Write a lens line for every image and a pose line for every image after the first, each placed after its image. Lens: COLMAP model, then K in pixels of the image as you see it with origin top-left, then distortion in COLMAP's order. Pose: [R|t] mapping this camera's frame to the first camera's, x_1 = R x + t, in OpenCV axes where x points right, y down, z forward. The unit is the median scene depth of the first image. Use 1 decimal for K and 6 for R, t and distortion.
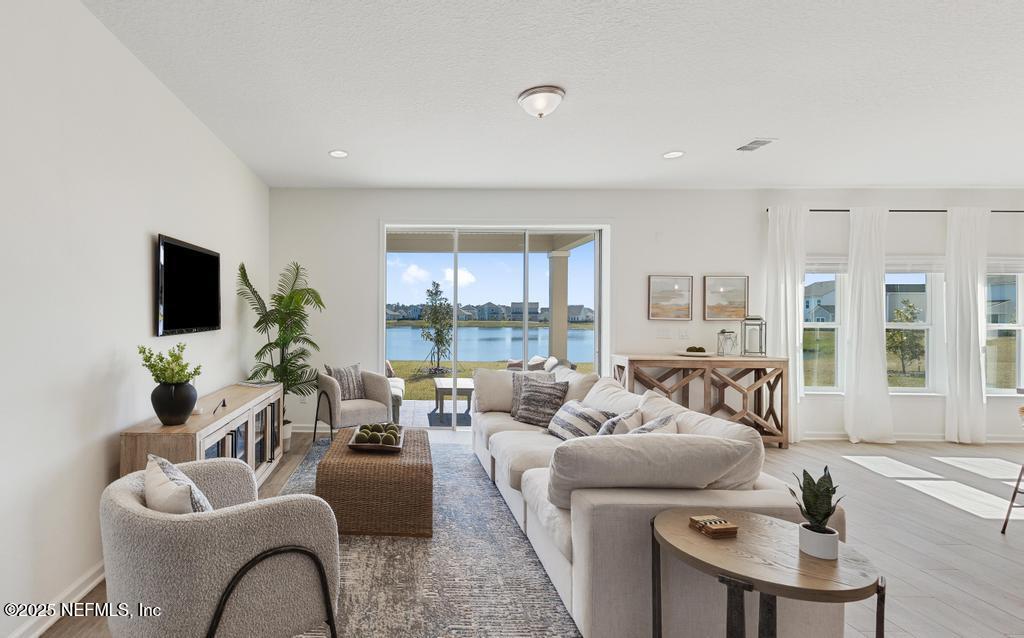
lens RADIAL K [[513.9, 0, 385.3], [0, 513.9, 319.5], [0, 0, 1]] dist [-0.006214, 0.002312]
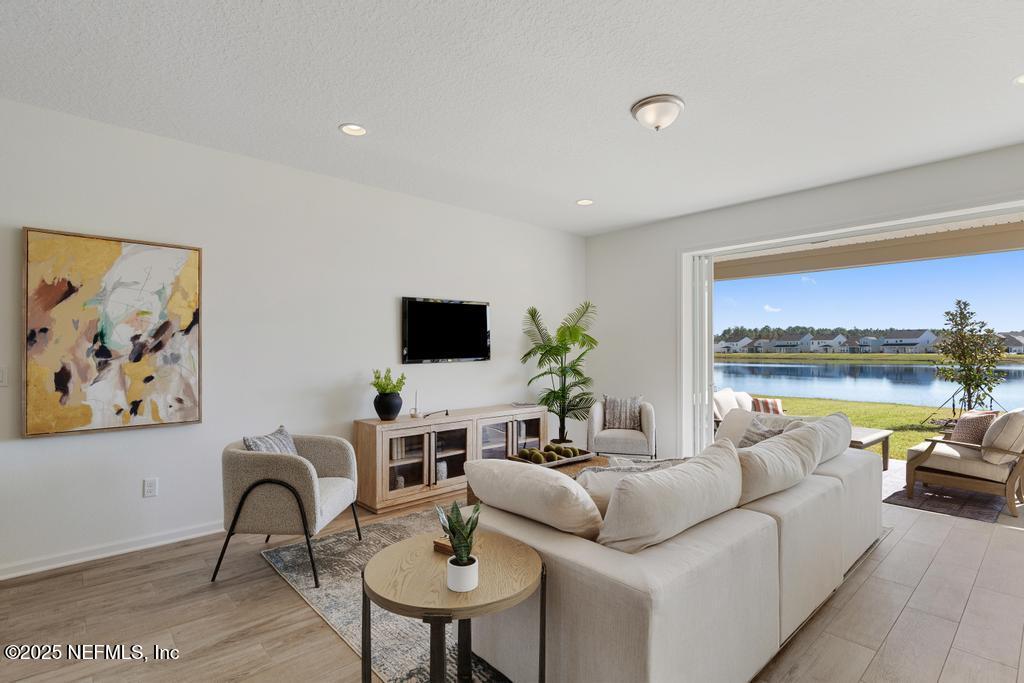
lens RADIAL K [[506.8, 0, 493.3], [0, 506.8, 346.9], [0, 0, 1]] dist [0.007010, -0.000013]
pose [[0.676359, -0.013517, -0.736448, 0.455148], [0.003024, 0.999874, -0.015574, 0.003696], [0.736566, 0.008307, 0.676315, 0.102876]]
